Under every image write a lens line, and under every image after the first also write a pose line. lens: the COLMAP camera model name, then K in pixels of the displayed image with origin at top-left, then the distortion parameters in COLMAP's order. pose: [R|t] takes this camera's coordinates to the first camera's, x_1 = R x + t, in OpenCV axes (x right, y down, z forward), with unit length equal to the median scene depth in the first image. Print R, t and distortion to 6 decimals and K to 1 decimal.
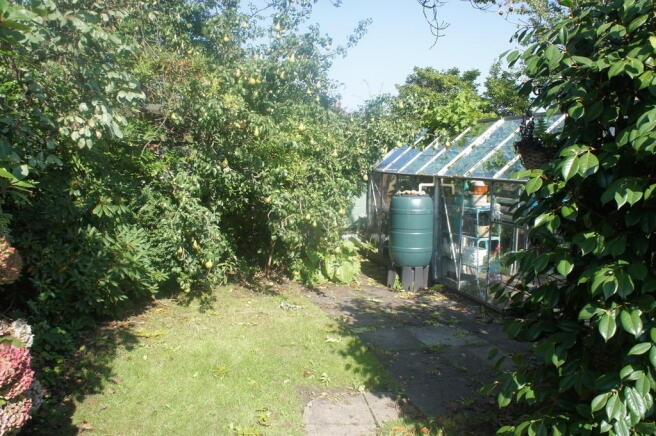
lens RADIAL K [[513.6, 0, 329.5], [0, 513.6, 217.5], [0, 0, 1]] dist [-0.176950, 0.112770]
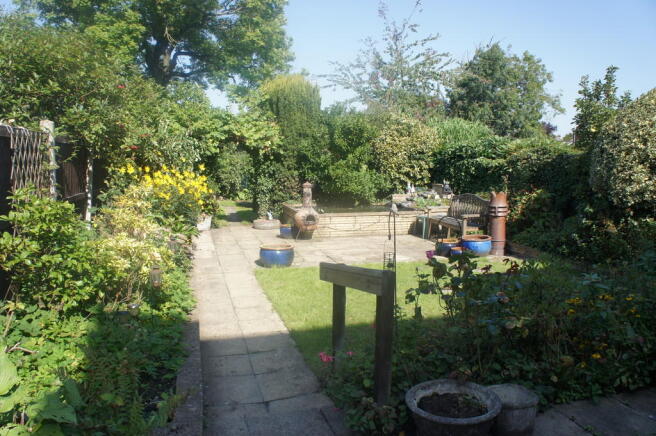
lens RADIAL K [[513.6, 0, 329.1], [0, 513.6, 216.6], [0, 0, 1]] dist [-0.176950, 0.112770]
pose [[0.998411, -0.029120, 0.048236, 0.608588], [0.028177, 0.999400, 0.020123, 0.256809], [-0.048794, -0.018732, 0.998633, -3.532399]]
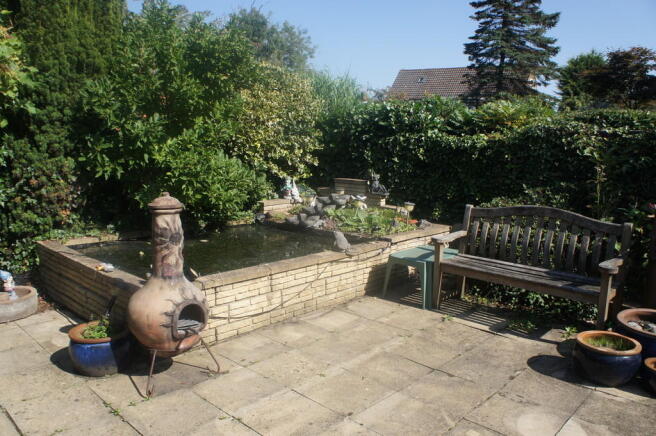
lens RADIAL K [[513.6, 0, 324.2], [0, 513.6, 217.3], [0, 0, 1]] dist [-0.176950, 0.112770]
pose [[0.829973, -0.092210, 0.550129, 0.446234], [0.060733, 0.995317, 0.075203, 0.151793], [-0.554487, -0.029005, 0.831686, -2.092989]]
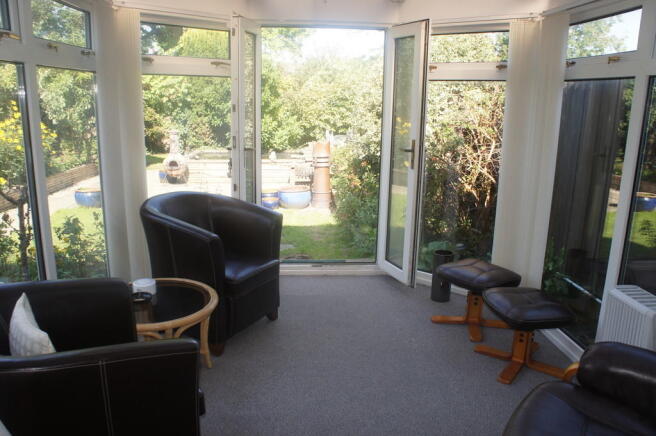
lens RADIAL K [[513.6, 0, 326.9], [0, 513.6, 215.9], [0, 0, 1]] dist [-0.176950, 0.112770]
pose [[0.987088, 0.020044, -0.158919, 1.596492], [-0.001055, 0.992932, 0.118683, 0.268780], [0.160175, -0.116982, 0.980132, -3.472553]]
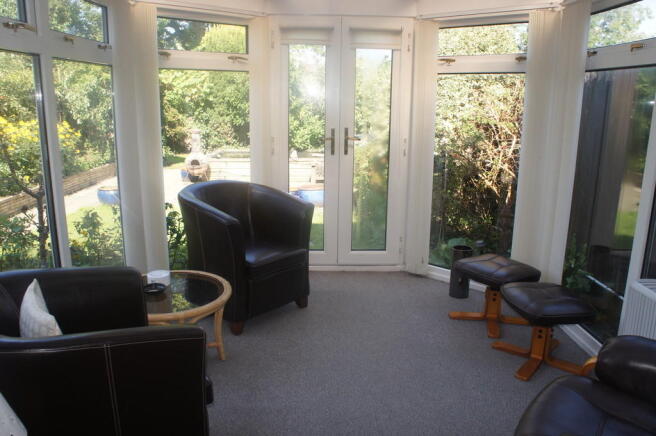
lens RADIAL K [[513.6, 0, 326.9], [0, 513.6, 218.0], [0, 0, 1]] dist [-0.176950, 0.112770]
pose [[0.978871, 0.022793, -0.203204, 1.604713], [0.001933, 0.992692, 0.120659, 0.278650], [0.204470, -0.118502, 0.971673, -3.467454]]
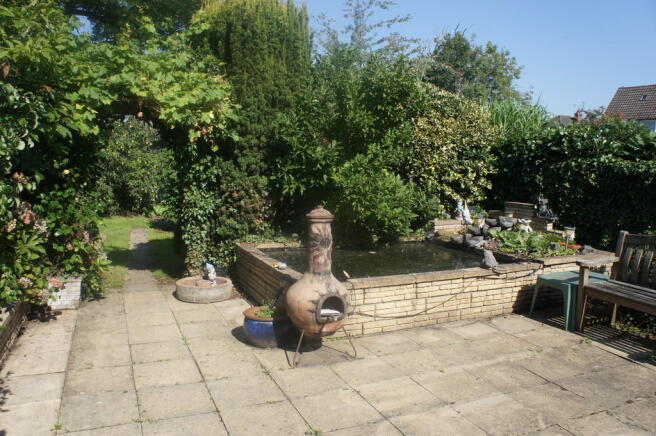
lens RADIAL K [[513.6, 0, 322.6], [0, 513.6, 215.2], [0, 0, 1]] dist [-0.176950, 0.112770]
pose [[0.982619, -0.029638, 0.183251, 0.484981], [0.028187, 0.999547, 0.010519, 0.162347], [-0.183480, -0.005170, 0.983010, -2.245980]]
